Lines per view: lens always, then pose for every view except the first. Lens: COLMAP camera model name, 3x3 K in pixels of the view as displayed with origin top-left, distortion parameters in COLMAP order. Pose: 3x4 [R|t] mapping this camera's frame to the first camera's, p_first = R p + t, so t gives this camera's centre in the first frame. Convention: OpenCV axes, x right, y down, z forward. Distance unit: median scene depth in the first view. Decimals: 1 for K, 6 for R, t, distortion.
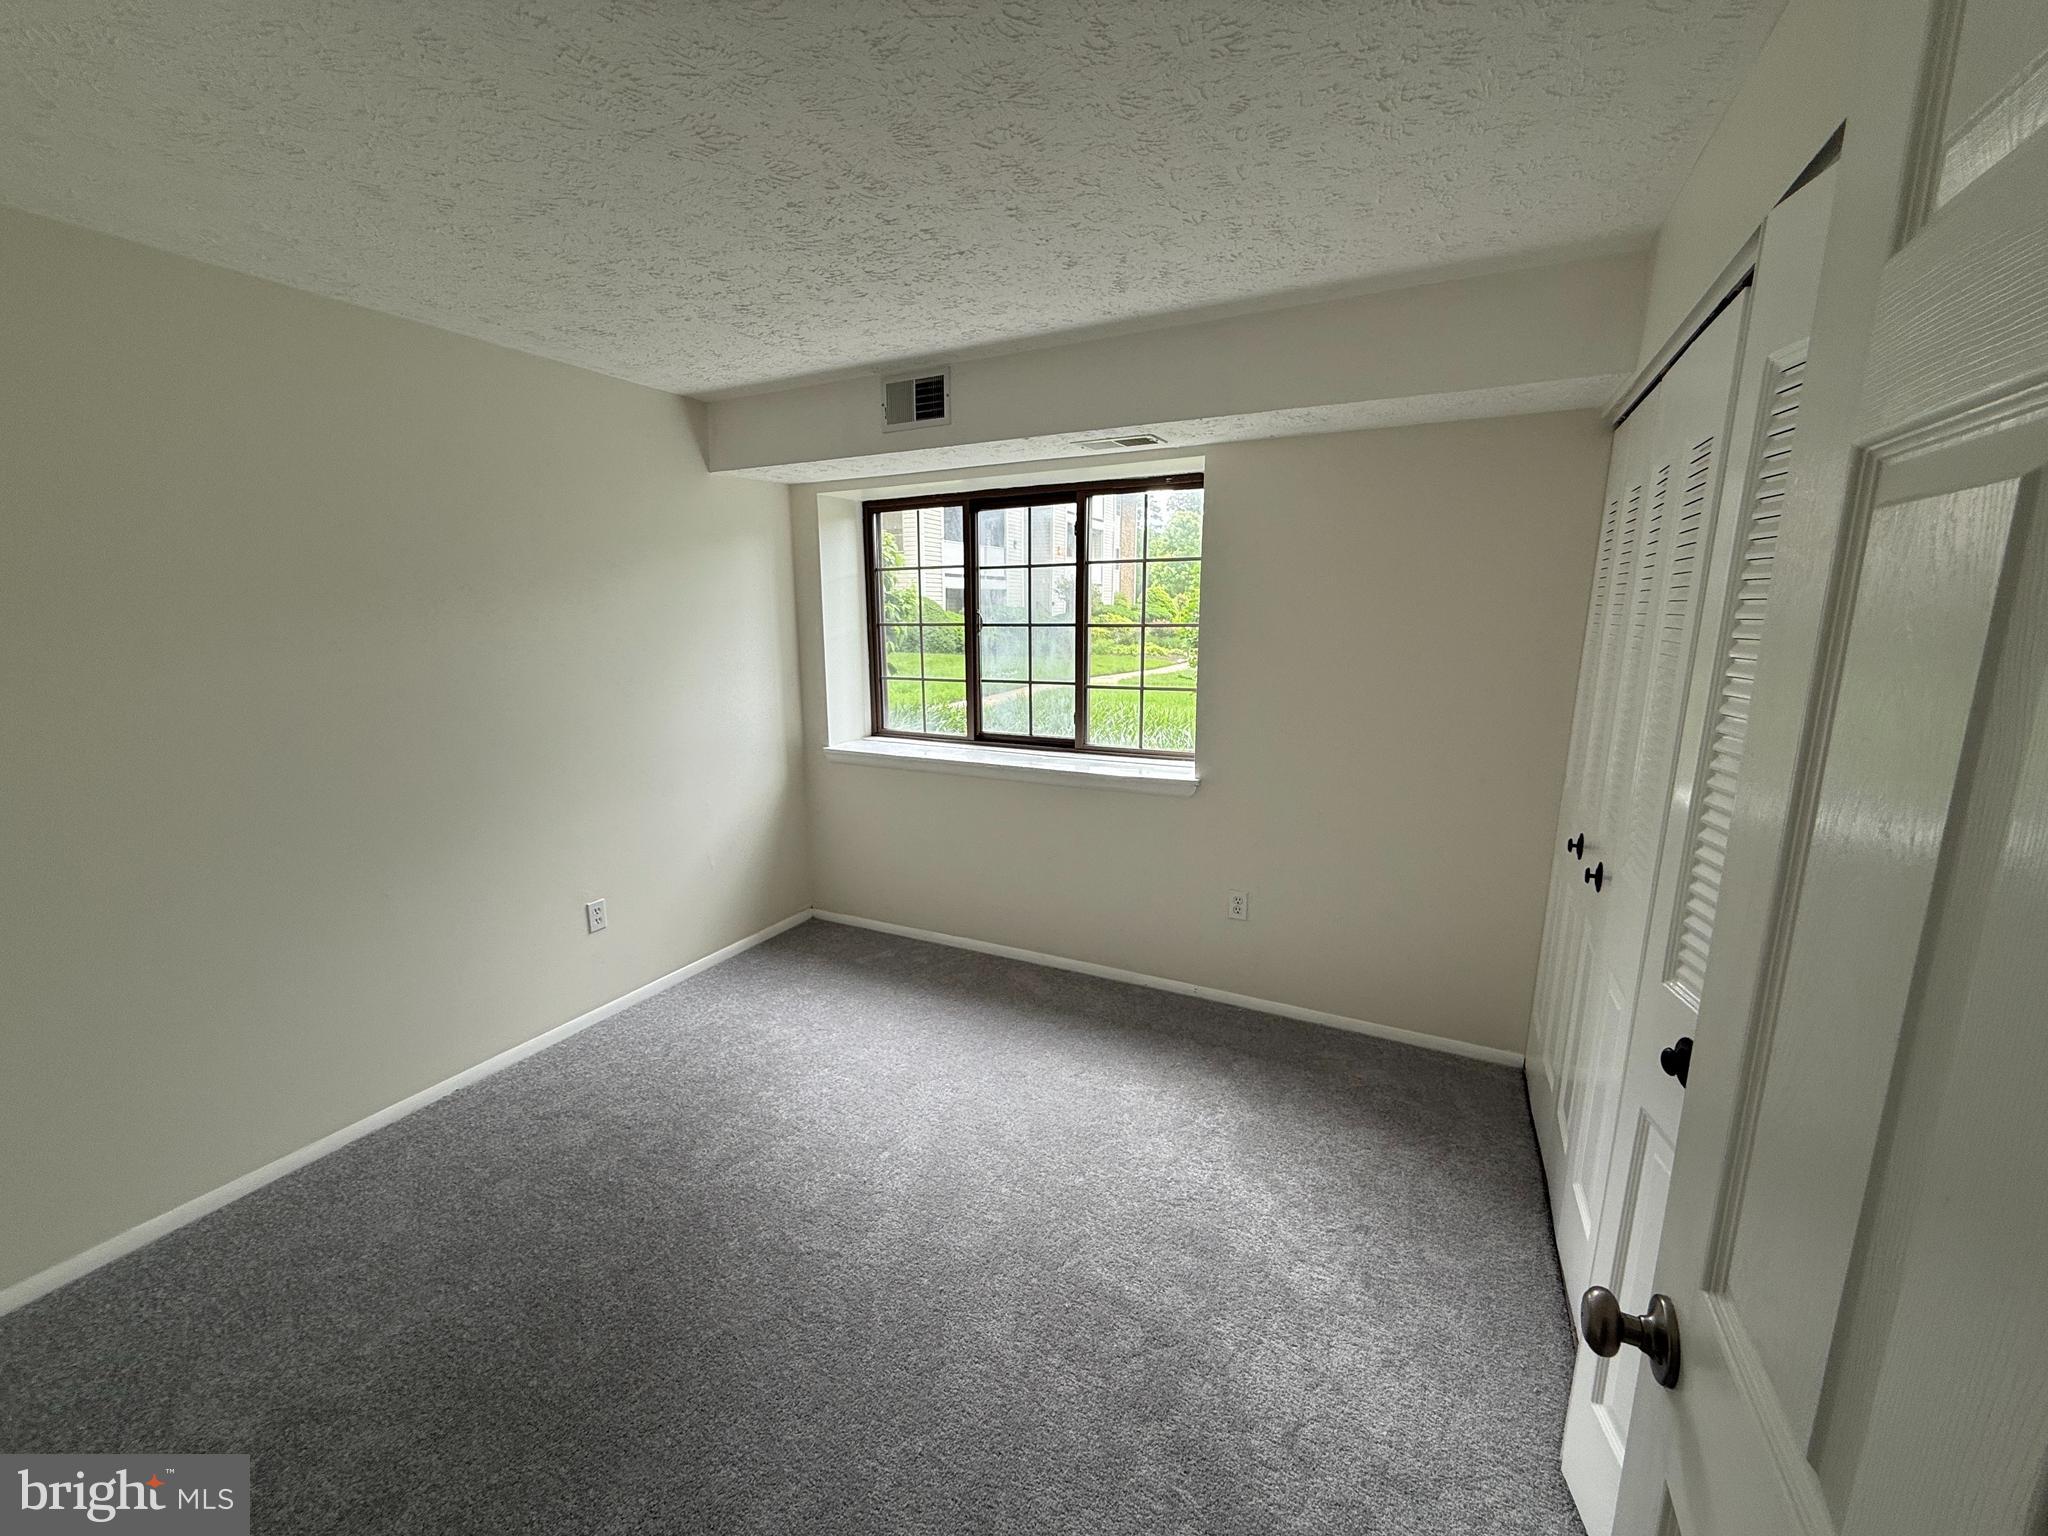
lens RADIAL K [[814.7, 0, 1023.0], [0, 814.7, 766.0], [0, 0, 1]] dist [-0.000989, 0.000175]
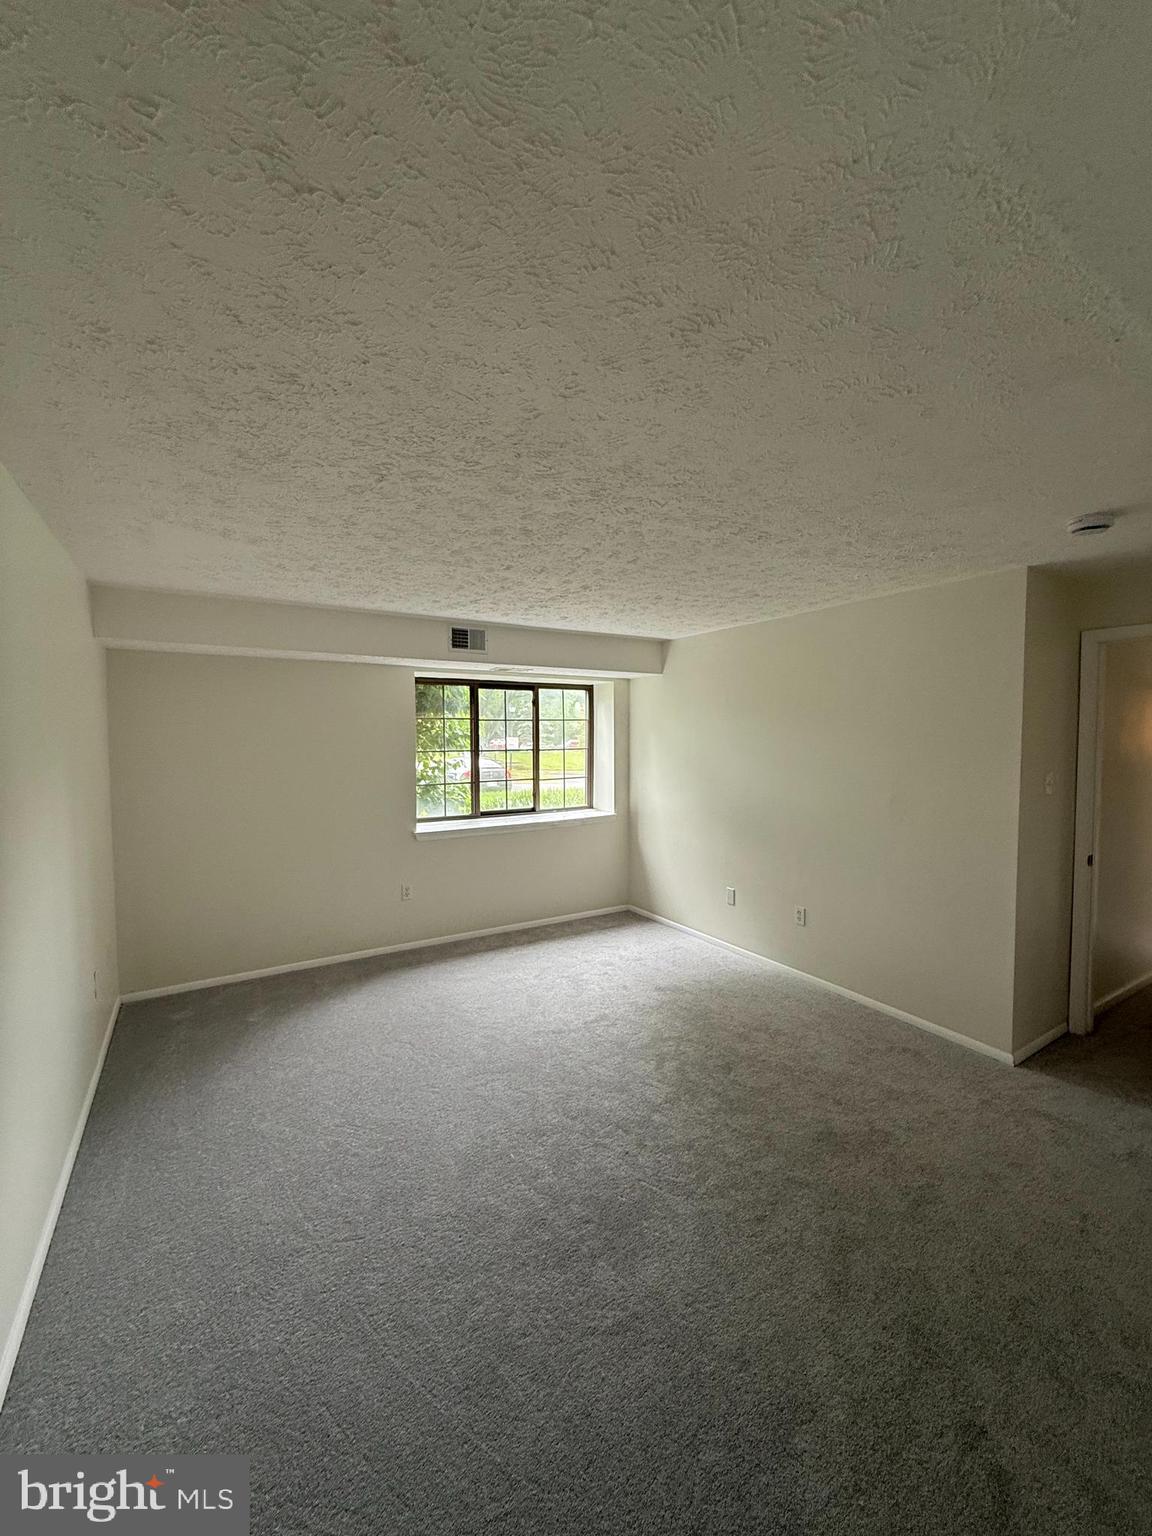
lens RADIAL K [[611.0, 0, 574.0], [0, 611.0, 764.4], [0, 0, 1]] dist [-0.000989, 0.000175]
pose [[0.517910, -0.038772, 0.854556, -2.036299], [0.168537, 0.984017, -0.057497, -0.059609], [-0.838668, 0.173803, 0.516167, 0.257744]]
